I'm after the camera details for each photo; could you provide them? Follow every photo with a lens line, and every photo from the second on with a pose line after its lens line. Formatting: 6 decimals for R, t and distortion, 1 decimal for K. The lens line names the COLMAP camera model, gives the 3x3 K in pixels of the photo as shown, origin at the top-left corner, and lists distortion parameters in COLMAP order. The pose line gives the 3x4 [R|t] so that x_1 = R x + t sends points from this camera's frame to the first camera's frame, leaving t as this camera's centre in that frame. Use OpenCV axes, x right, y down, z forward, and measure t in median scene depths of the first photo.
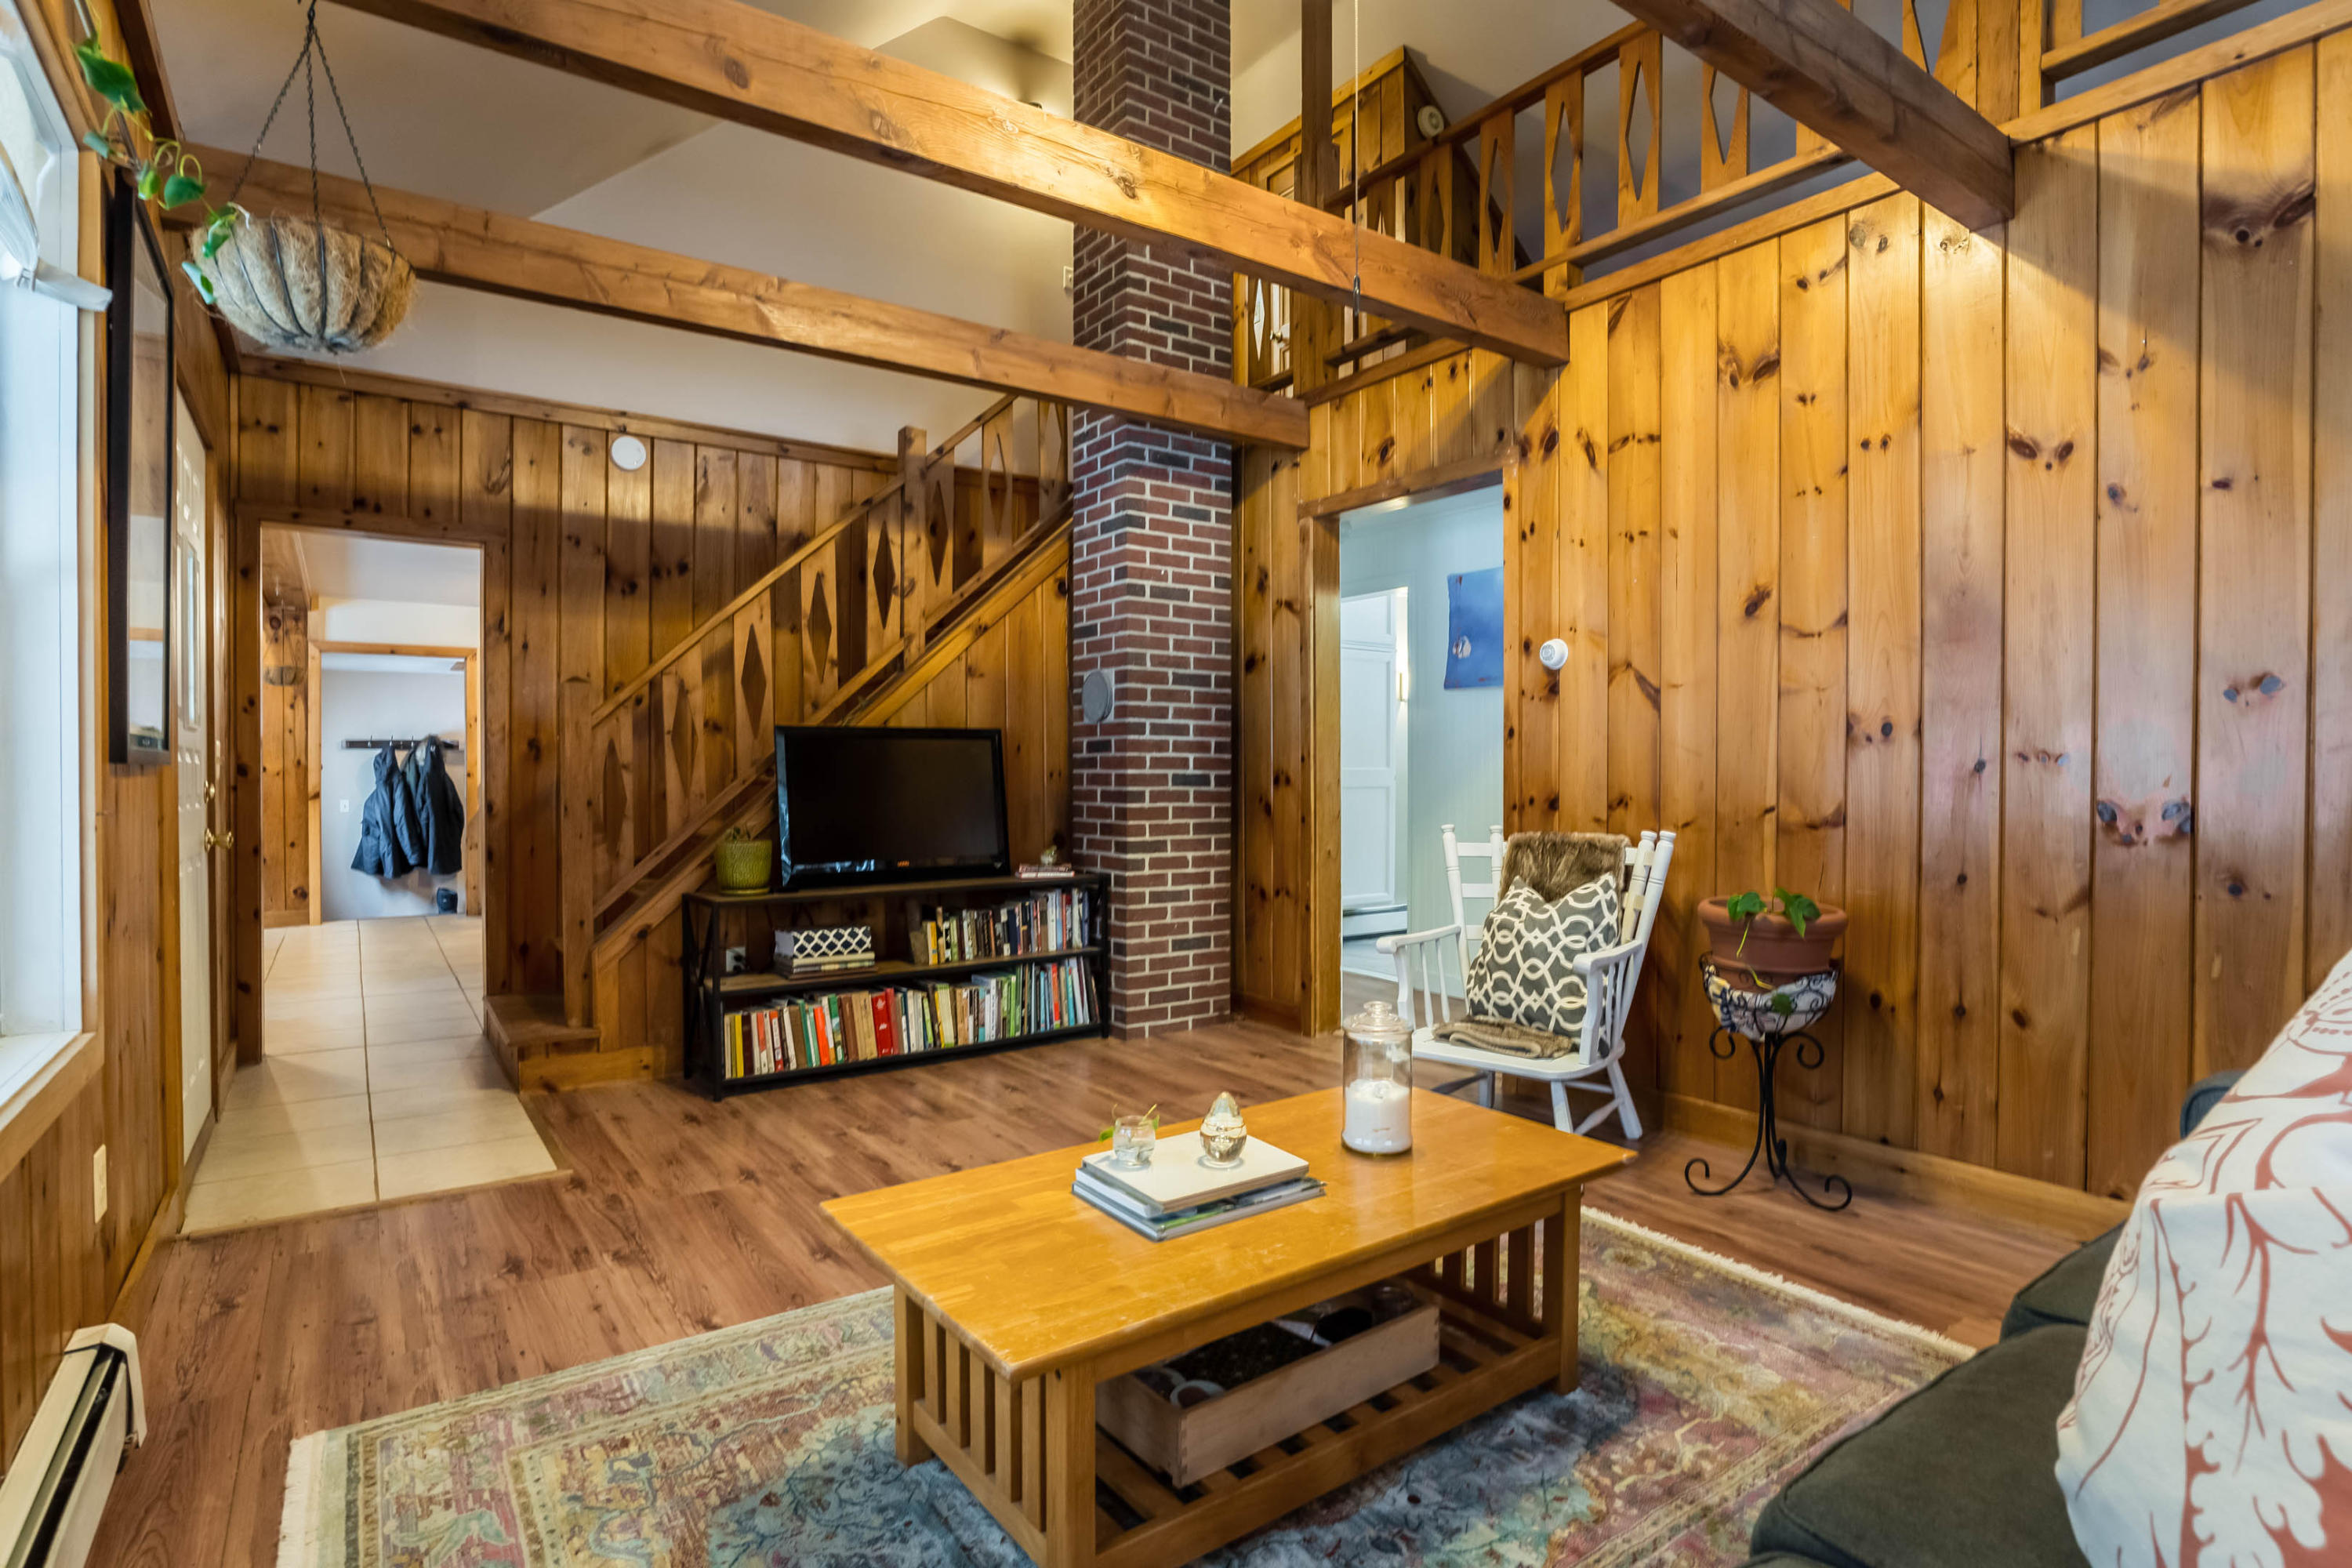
lens RADIAL K [[1090.1, 0, 1176.0], [0, 1090.1, 784.0], [0, 0, 1]] dist [0.000836, 0.000077]
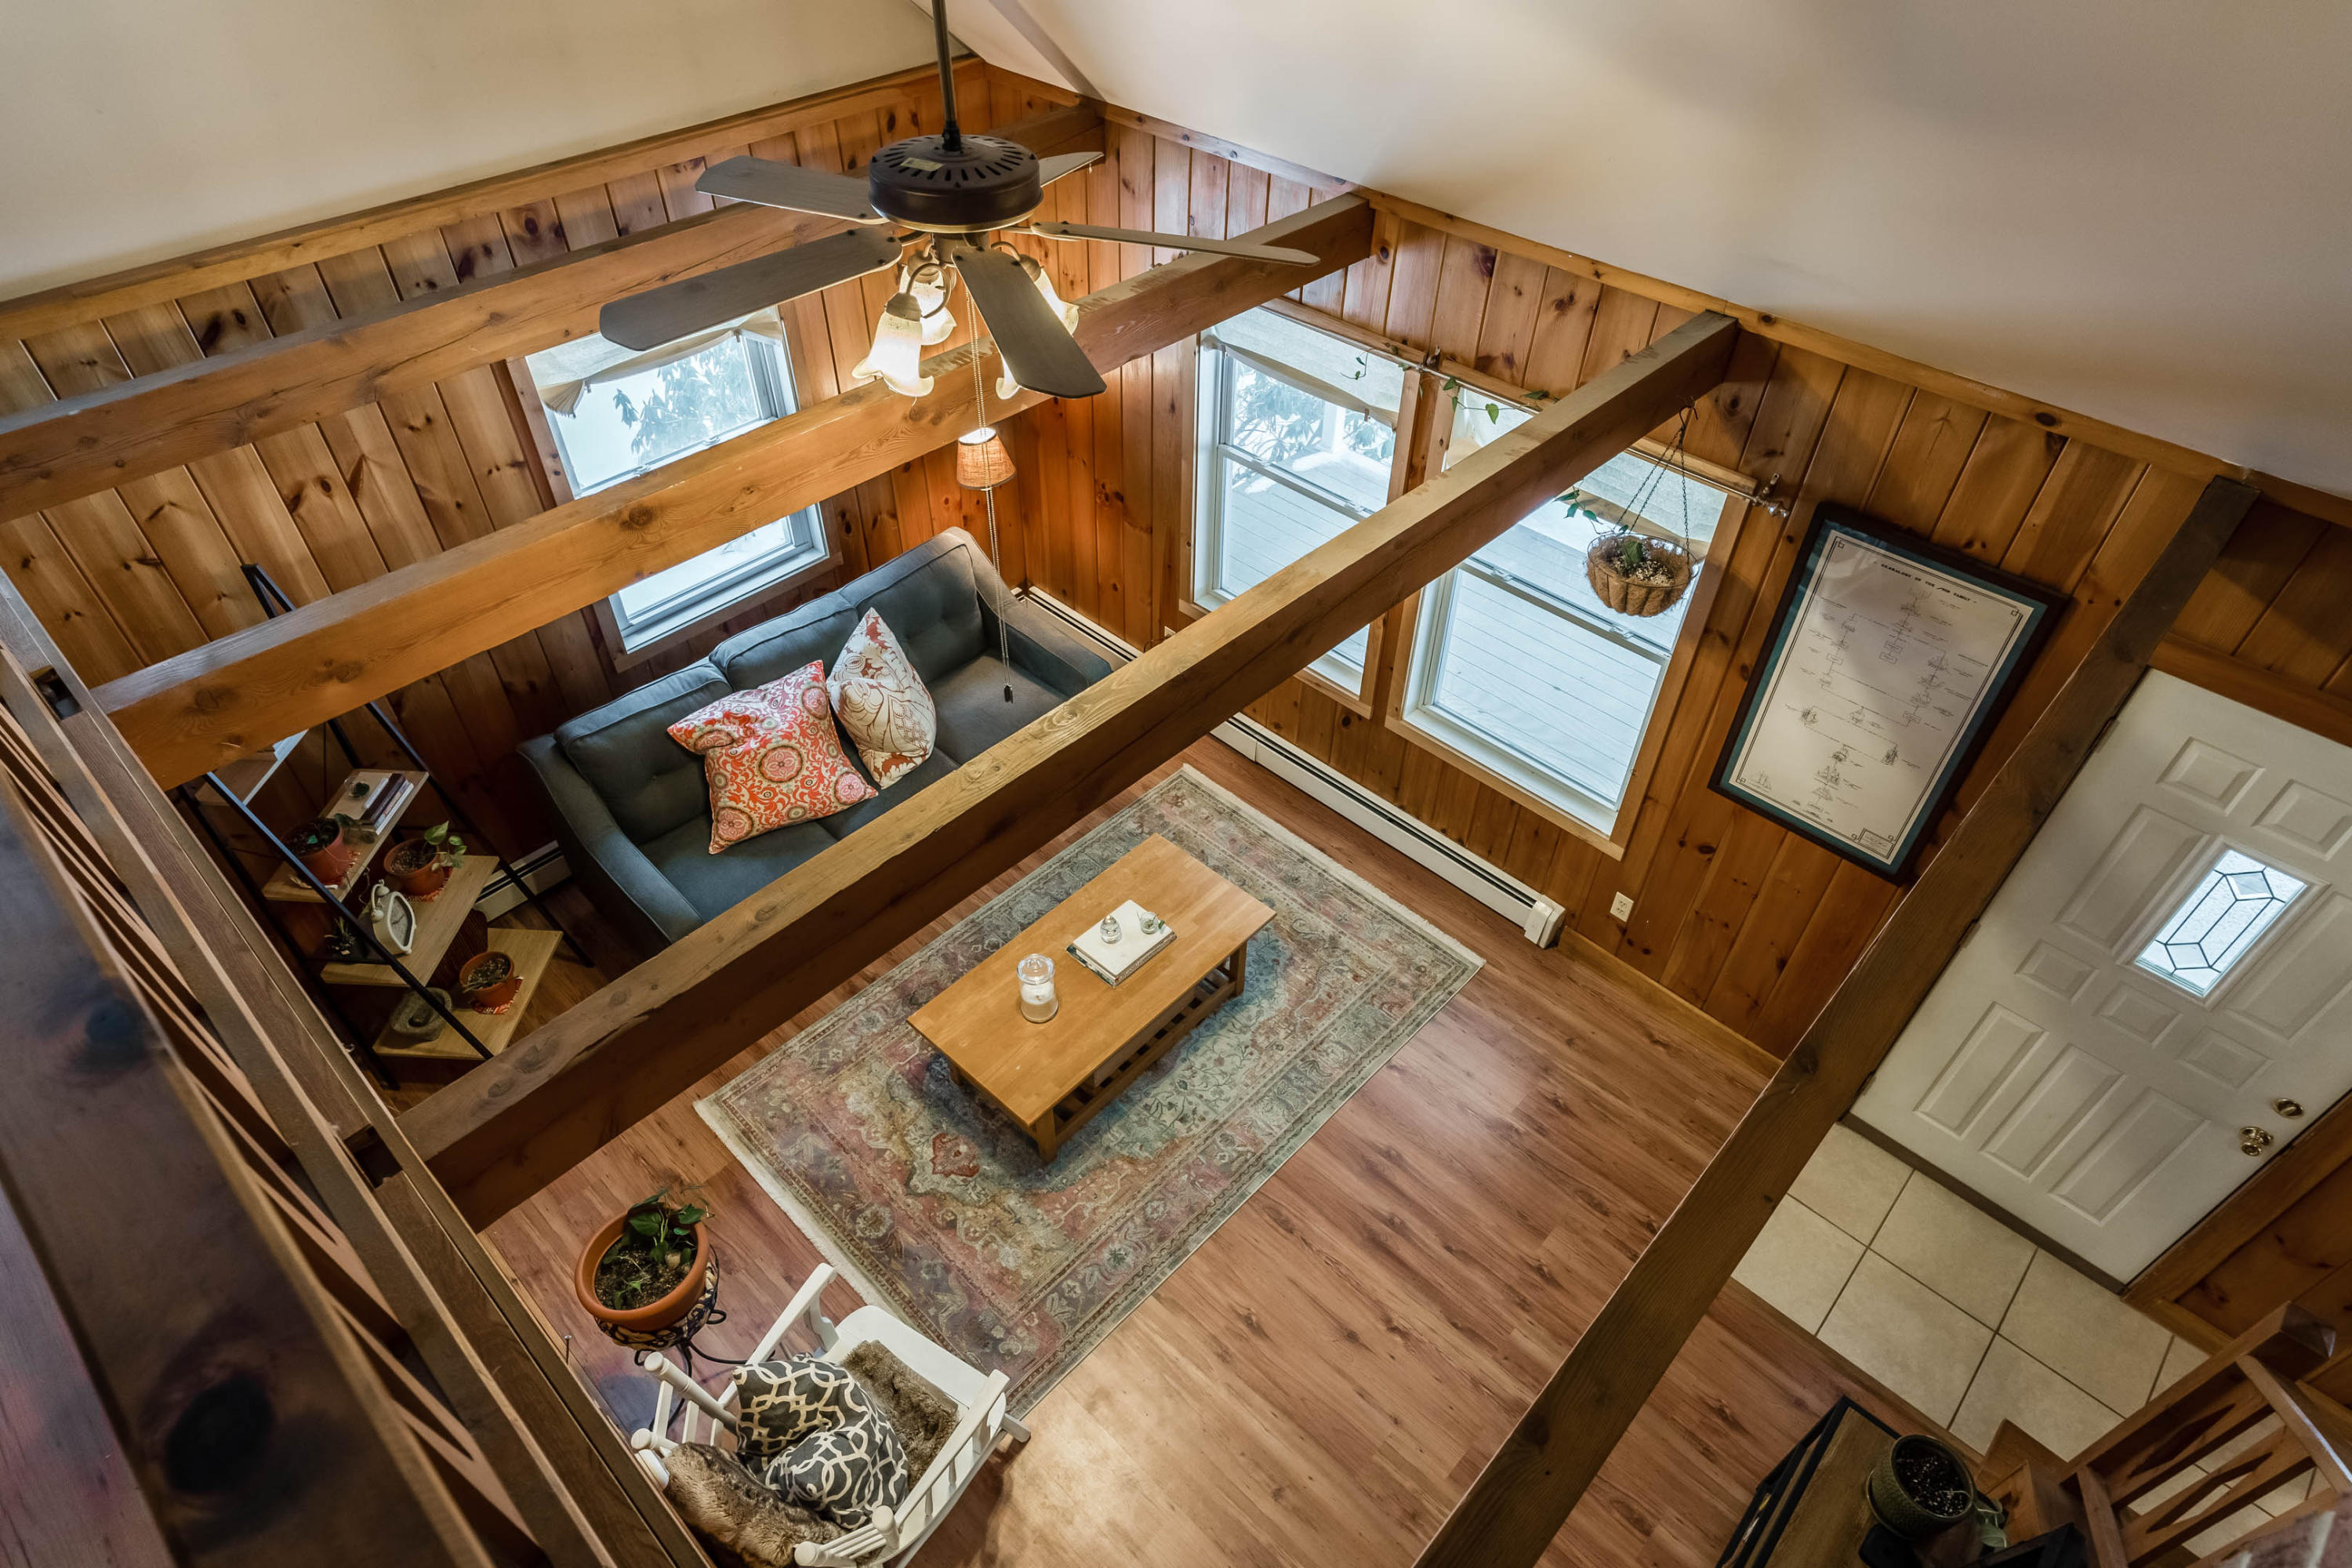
lens RADIAL K [[1291.0, 0, 1176.0], [0, 1291.0, 784.0], [0, 0, 1]] dist [0.000200, 0.000020]
pose [[-0.986023, 0.104335, -0.129899, 0.105807], [-0.015242, 0.719894, 0.693917, -0.806690], [0.165913, 0.686198, -0.708241, 1.268228]]
